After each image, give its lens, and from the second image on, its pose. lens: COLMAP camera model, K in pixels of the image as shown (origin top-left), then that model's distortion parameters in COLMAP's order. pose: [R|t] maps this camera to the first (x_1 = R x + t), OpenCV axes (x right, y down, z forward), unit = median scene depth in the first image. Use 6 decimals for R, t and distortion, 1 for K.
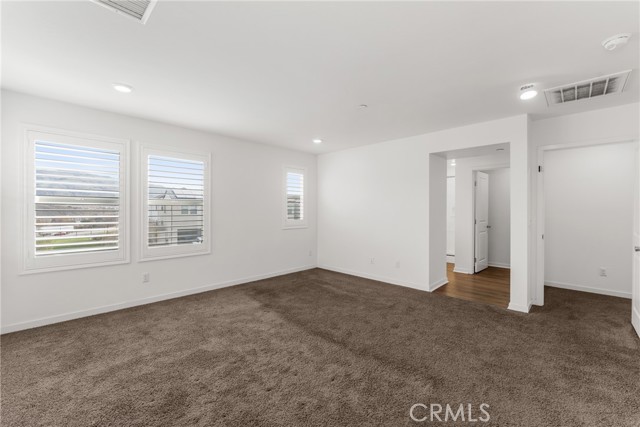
lens RADIAL K [[256.1, 0, 320.6], [0, 256.1, 213.4], [0, 0, 1]] dist [0.000893, 0.000240]
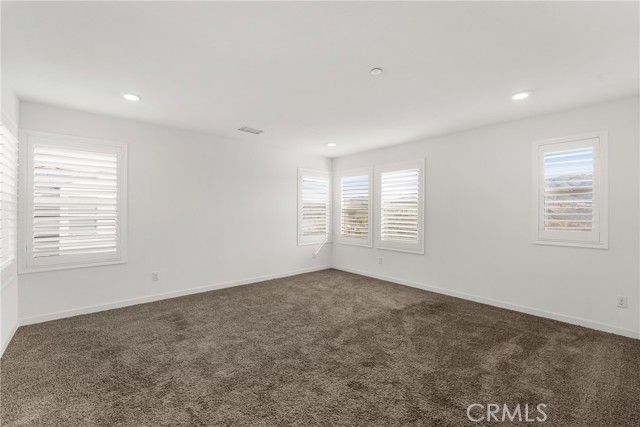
lens RADIAL K [[256.1, 0, 320.7], [0, 256.1, 210.9], [0, 0, 1]] dist [0.000893, 0.000240]
pose [[-0.022135, -0.006725, -0.999732, 0.756399], [-0.026324, 0.999635, -0.006141, -0.003463], [0.999408, 0.026181, -0.022304, 0.720548]]
